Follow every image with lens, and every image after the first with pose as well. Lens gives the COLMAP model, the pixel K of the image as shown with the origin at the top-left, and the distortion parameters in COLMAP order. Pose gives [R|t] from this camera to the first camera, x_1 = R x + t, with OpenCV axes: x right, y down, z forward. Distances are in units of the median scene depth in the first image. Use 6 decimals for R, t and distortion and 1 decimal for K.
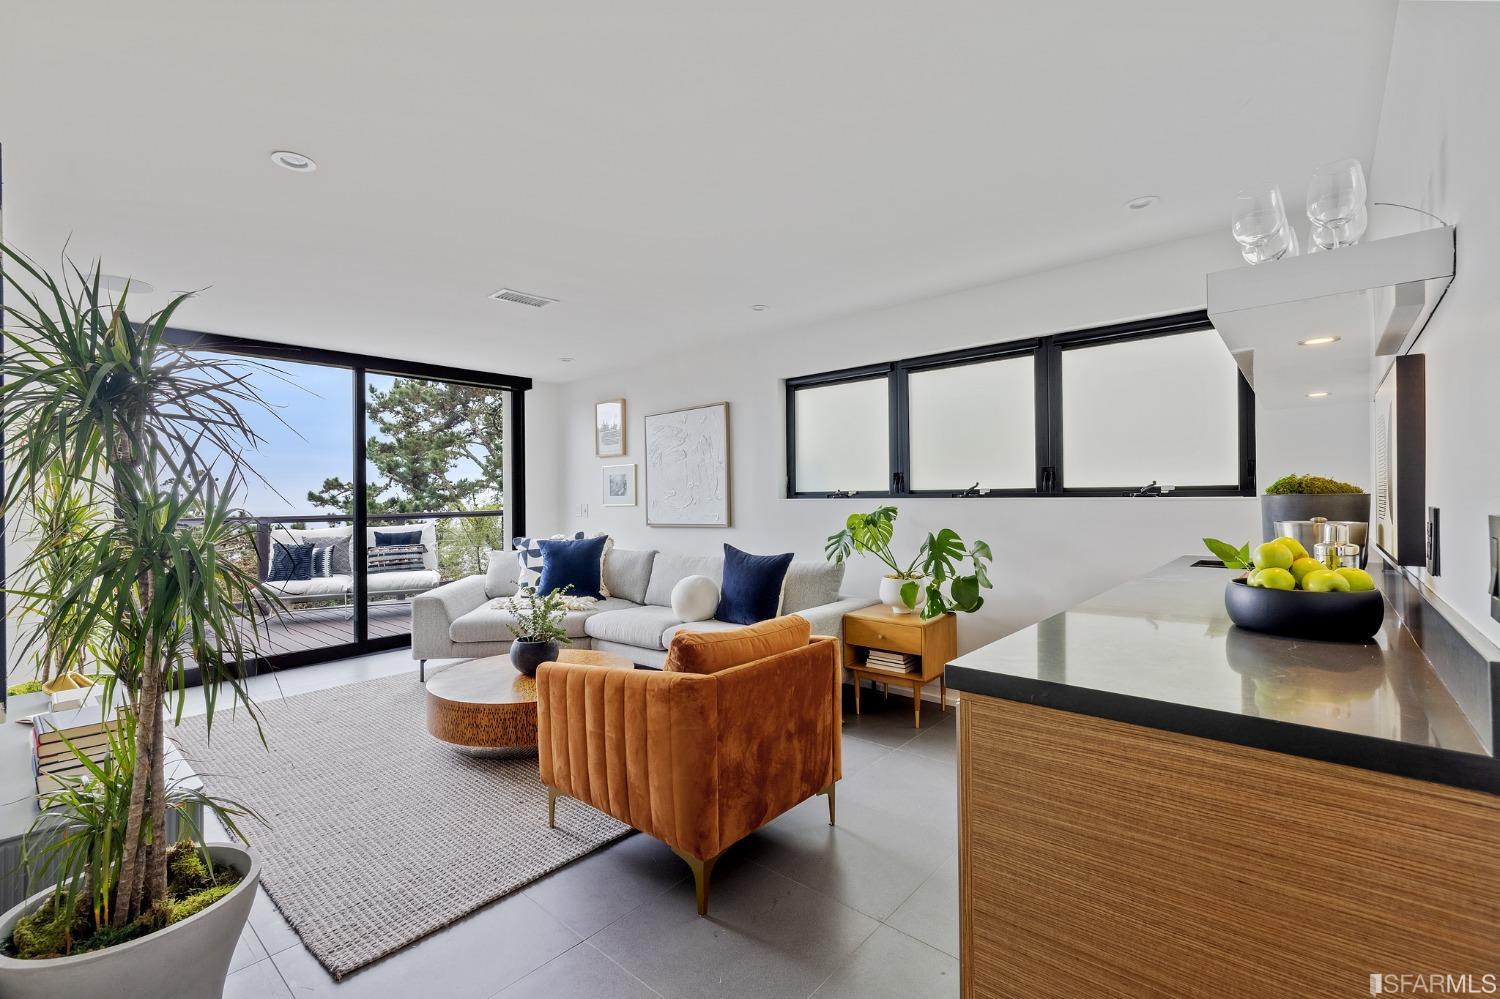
lens RADIAL K [[650.7, 0, 749.7], [0, 650.7, 499.1], [0, 0, 1]] dist [-0.000318, -0.000006]
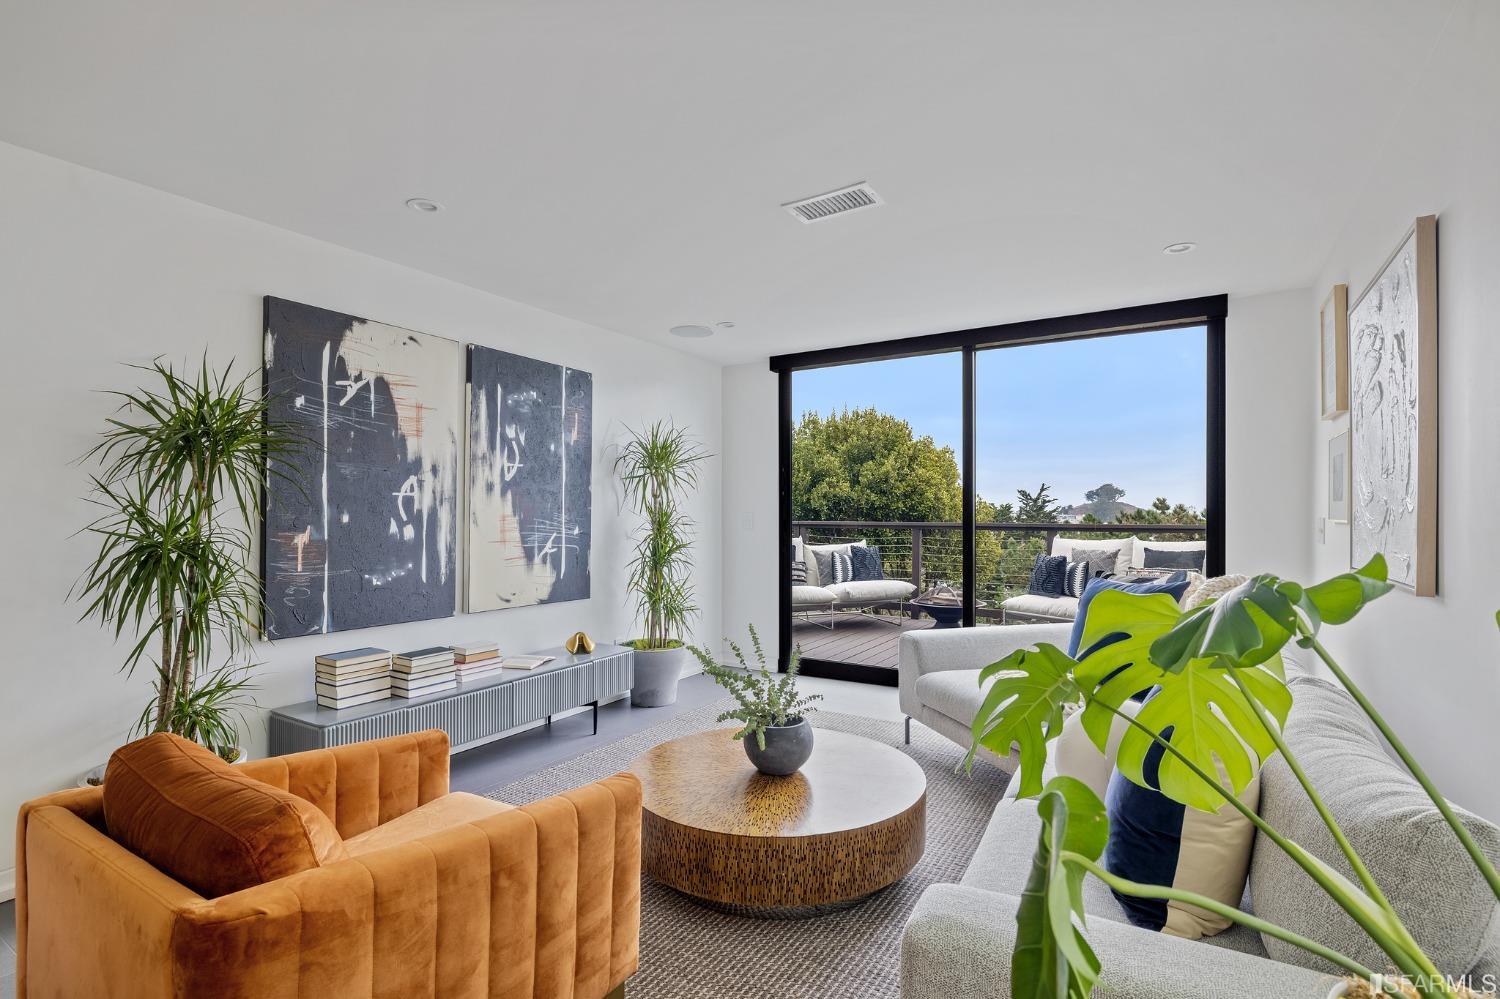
lens RADIAL K [[725.5, 0, 750.3], [0, 725.5, 510.2], [0, 0, 1]] dist [-0.000363, 0.000280]
pose [[0.160187, 0.011597, -0.987018, 0.267881], [-0.000505, 0.999932, 0.011666, -0.005079], [0.987086, -0.001370, 0.160182, 0.586464]]
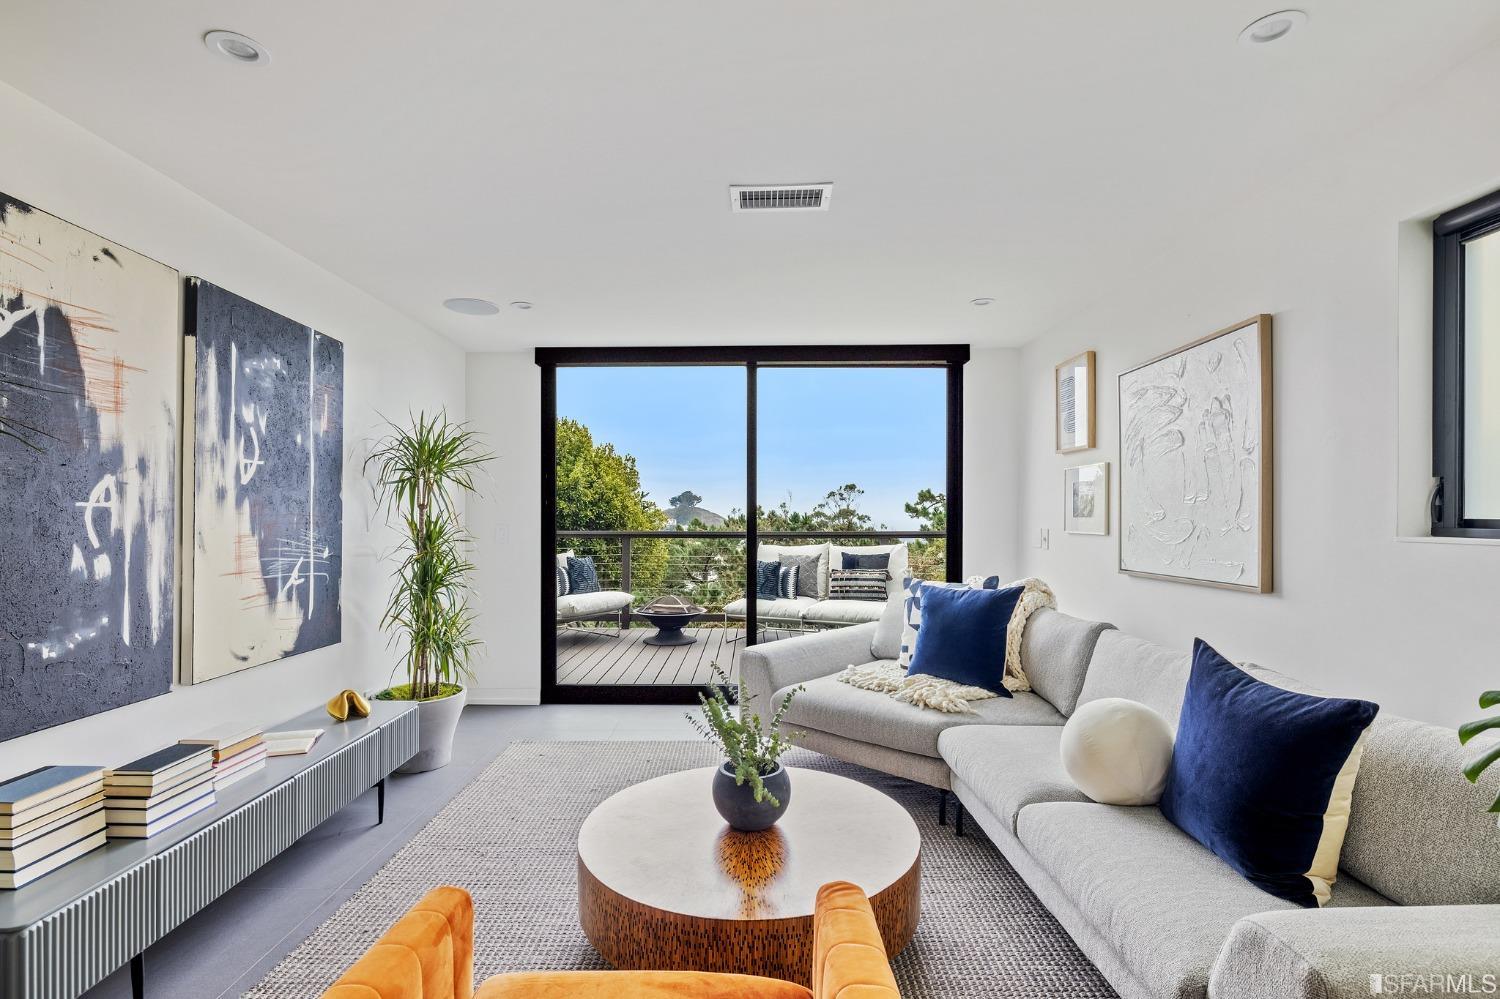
lens RADIAL K [[710.0, 0, 751.7], [0, 710.0, 518.0], [0, 0, 1]] dist [-0.002065, 0.000246]
pose [[0.651943, 0.016066, -0.758098, 0.104638], [-0.007859, 0.999865, 0.014431, -0.013036], [0.758227, -0.003450, 0.651981, 0.402141]]
